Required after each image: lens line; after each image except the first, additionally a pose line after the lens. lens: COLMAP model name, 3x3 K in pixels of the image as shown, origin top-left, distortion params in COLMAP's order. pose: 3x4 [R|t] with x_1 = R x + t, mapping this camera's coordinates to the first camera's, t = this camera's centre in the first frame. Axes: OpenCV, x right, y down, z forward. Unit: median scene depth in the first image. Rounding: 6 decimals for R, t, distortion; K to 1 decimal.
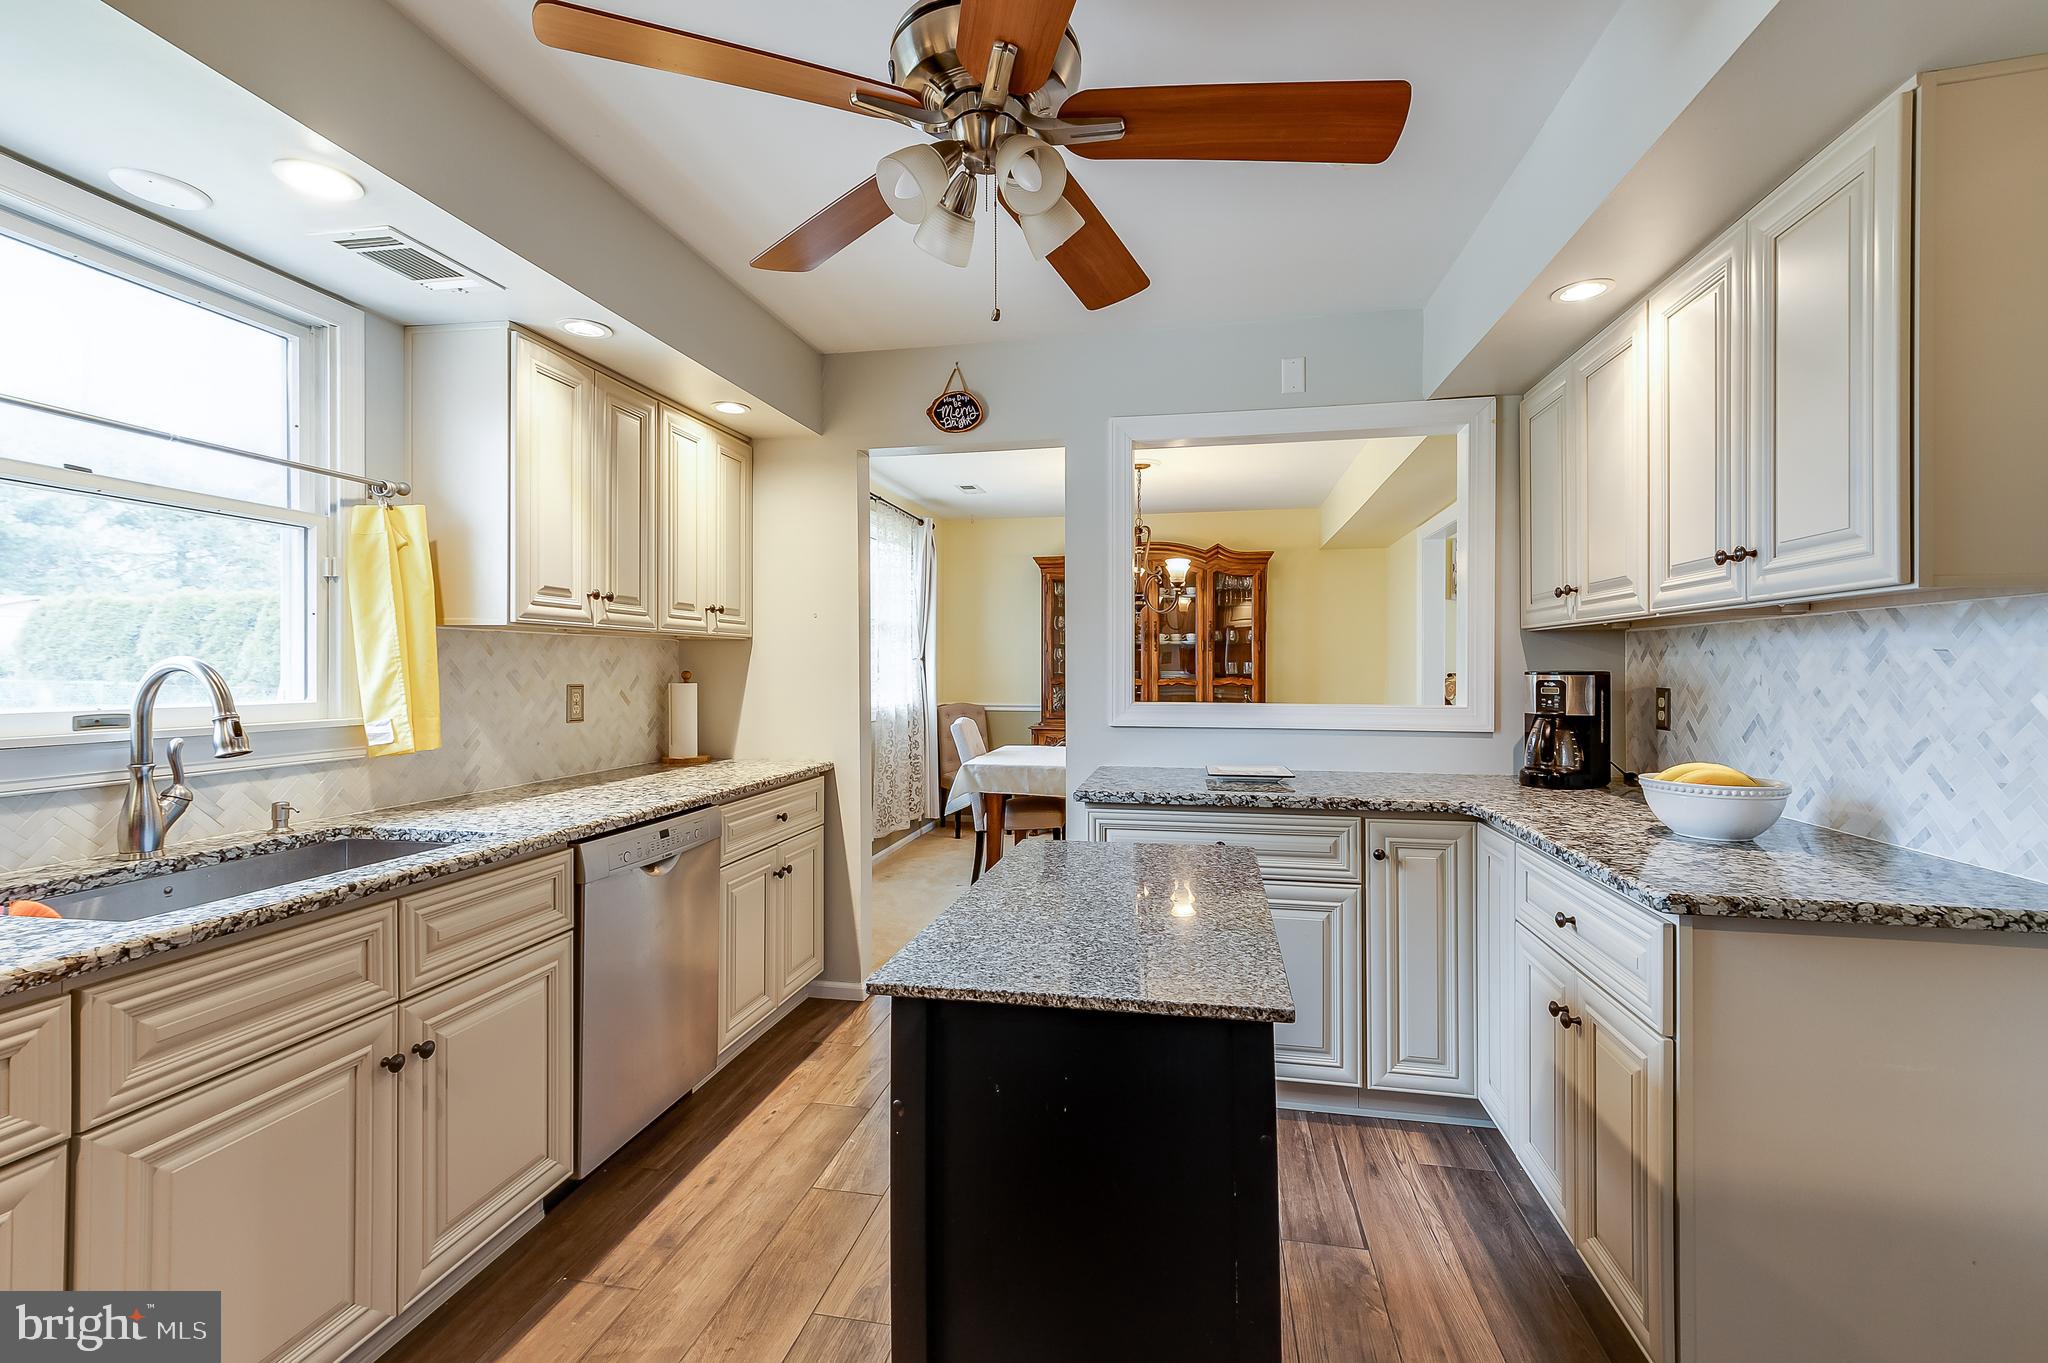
lens RADIAL K [[899.5, 0, 1028.4], [0, 899.5, 672.2], [0, 0, 1]] dist [0.013552, -0.000964]
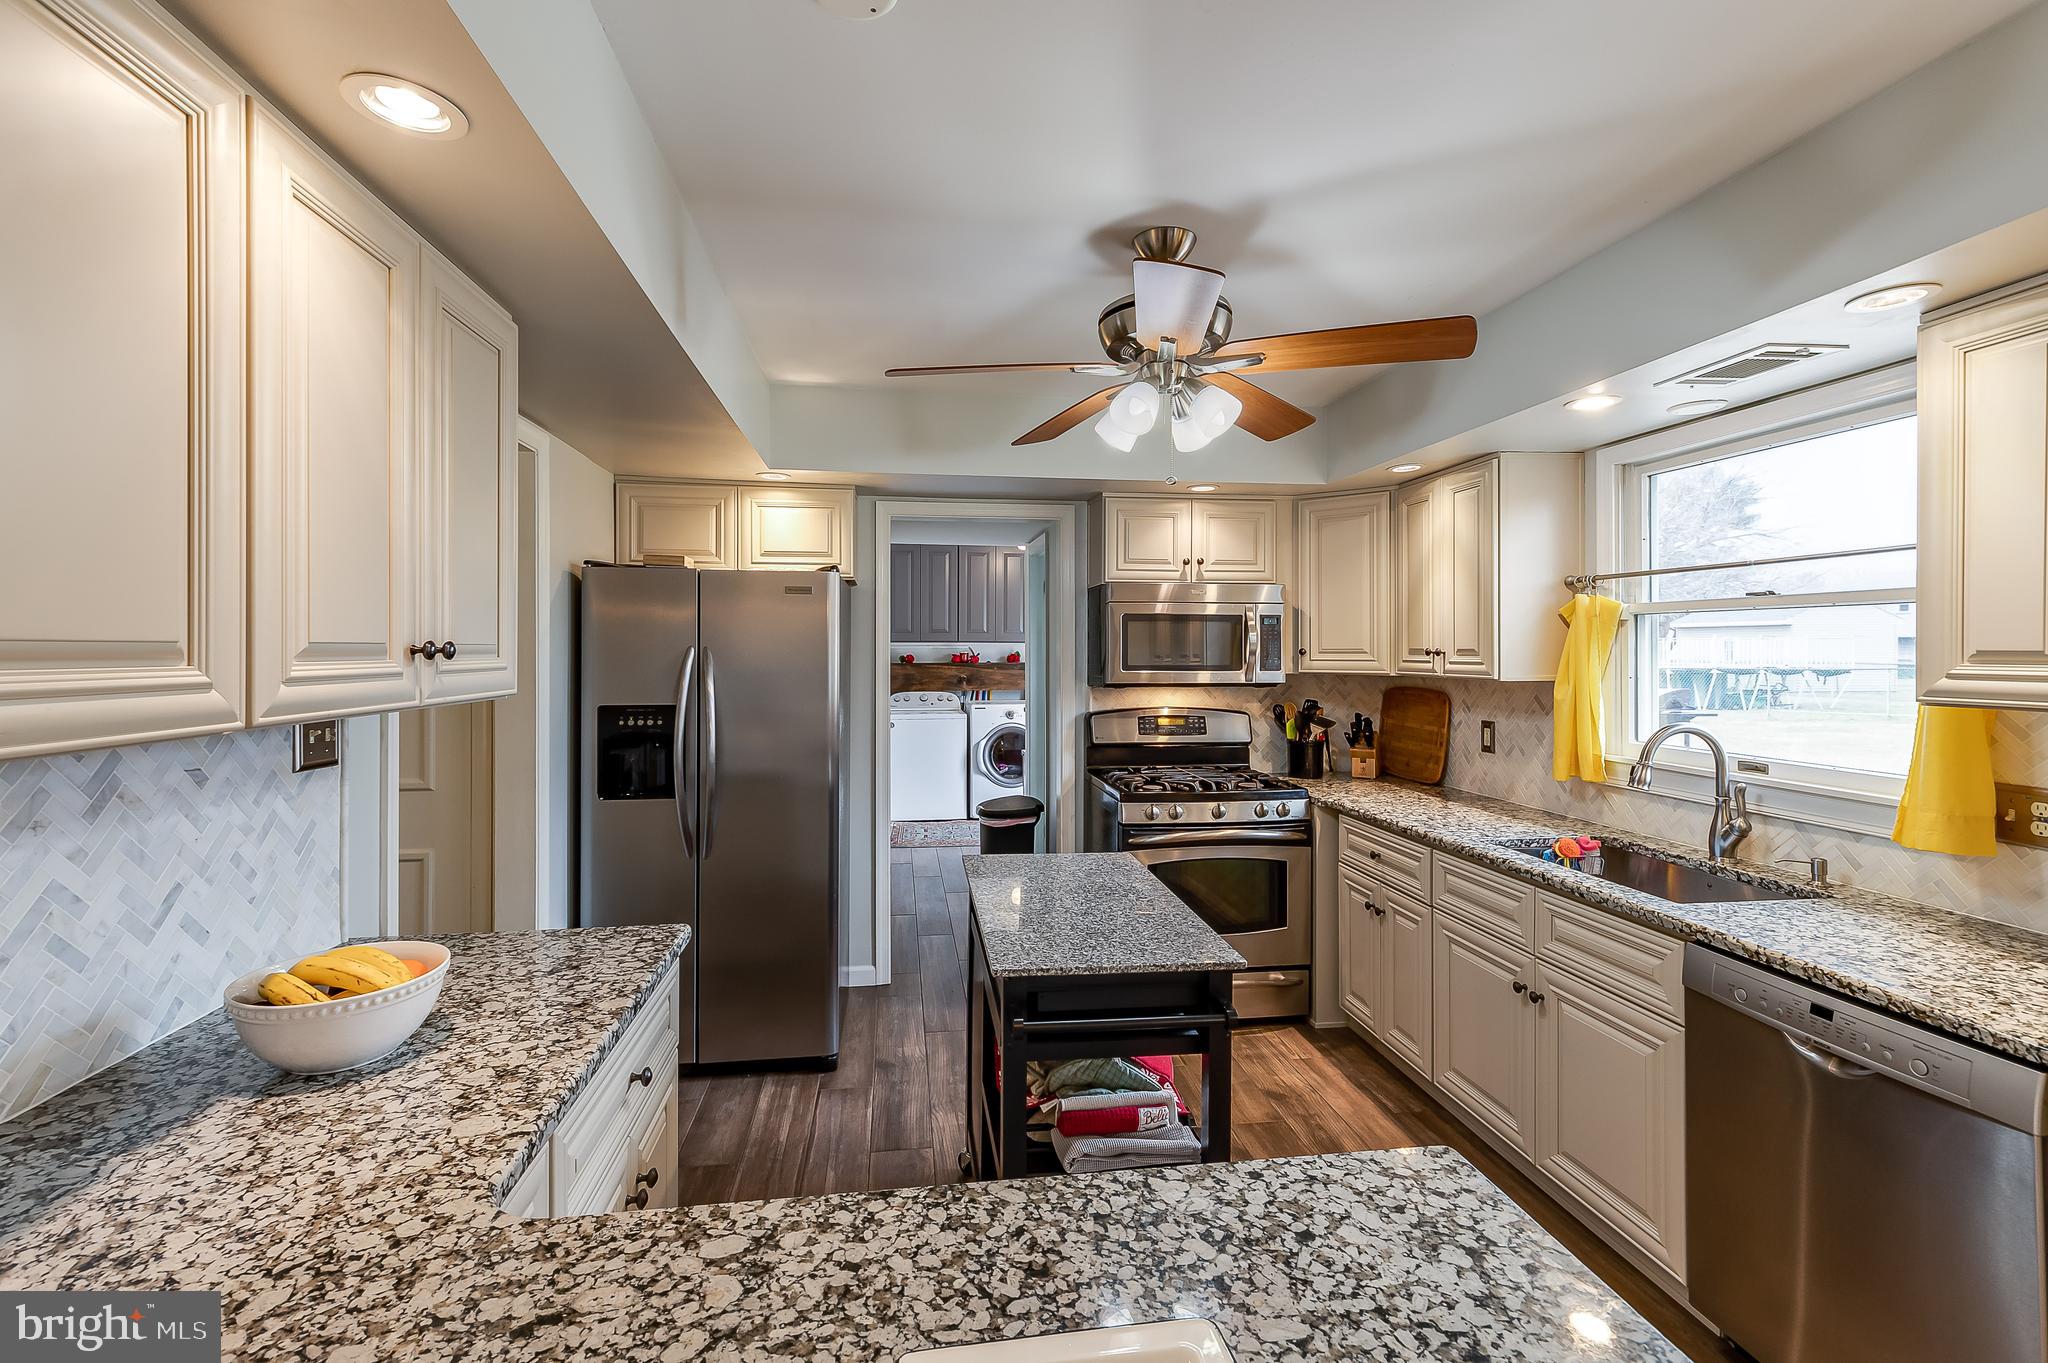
lens RADIAL K [[899.5, 0, 1023.9], [0, 899.5, 649.1], [0, 0, 1]] dist [0.013552, -0.000964]
pose [[-0.947586, -0.000597, -0.319500, 0.381619], [-0.001889, 0.999991, 0.003734, -0.095938], [0.319495, 0.004141, -0.947579, 1.398383]]
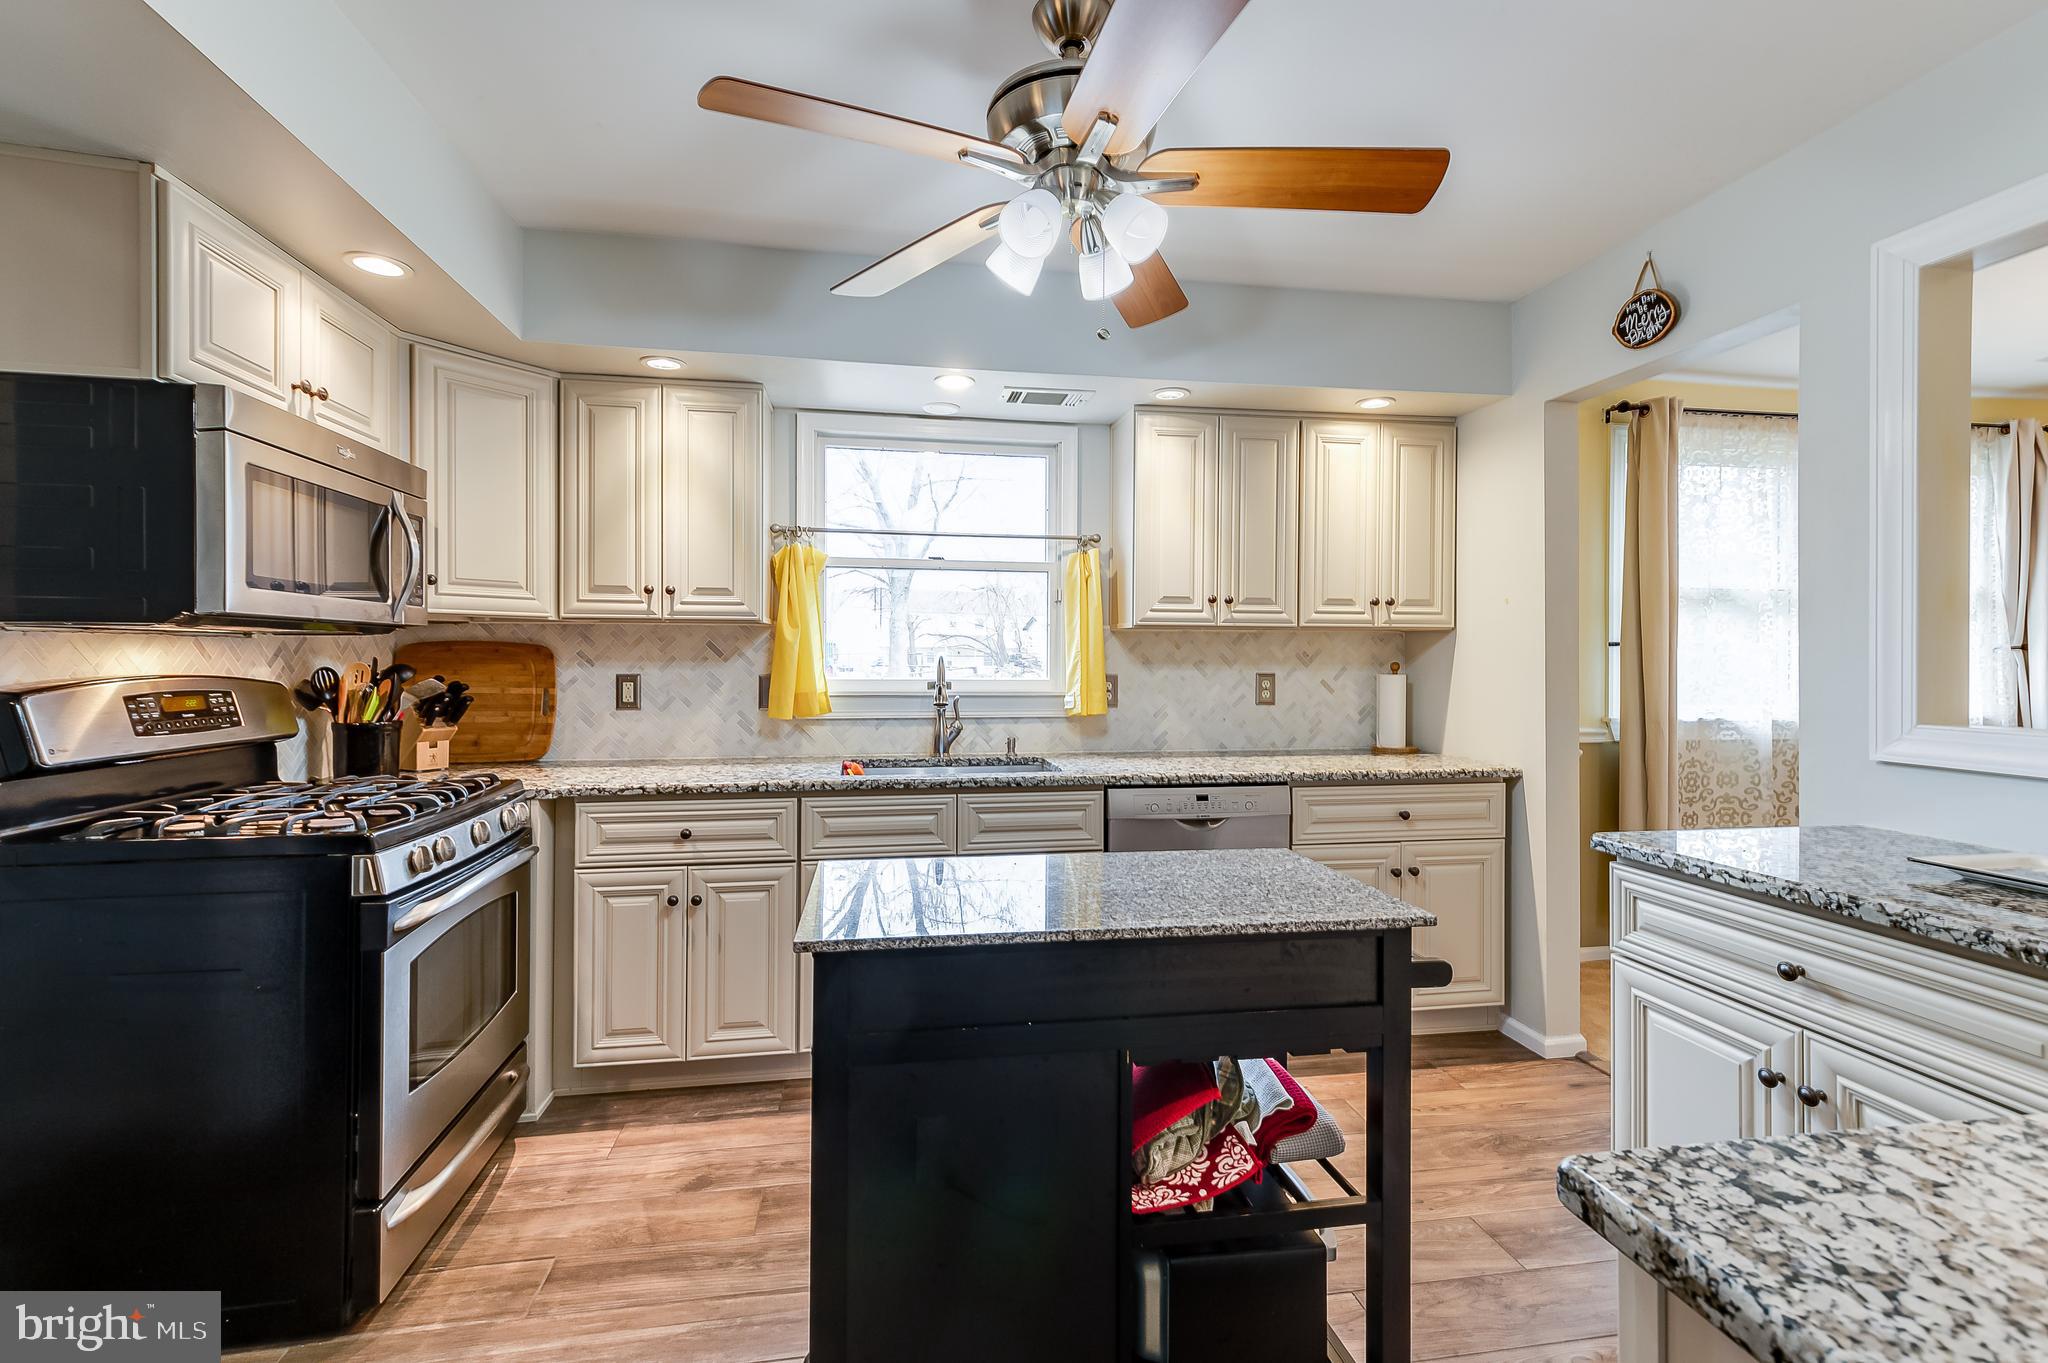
lens RADIAL K [[899.5, 0, 1014.7], [0, 899.5, 661.1], [0, 0, 1]] dist [0.013552, -0.000964]
pose [[0.346572, 0.005507, -0.938007, 0.600141], [-0.008593, 0.999959, 0.002696, -0.003223], [0.937984, 0.007126, 0.346605, 0.335482]]
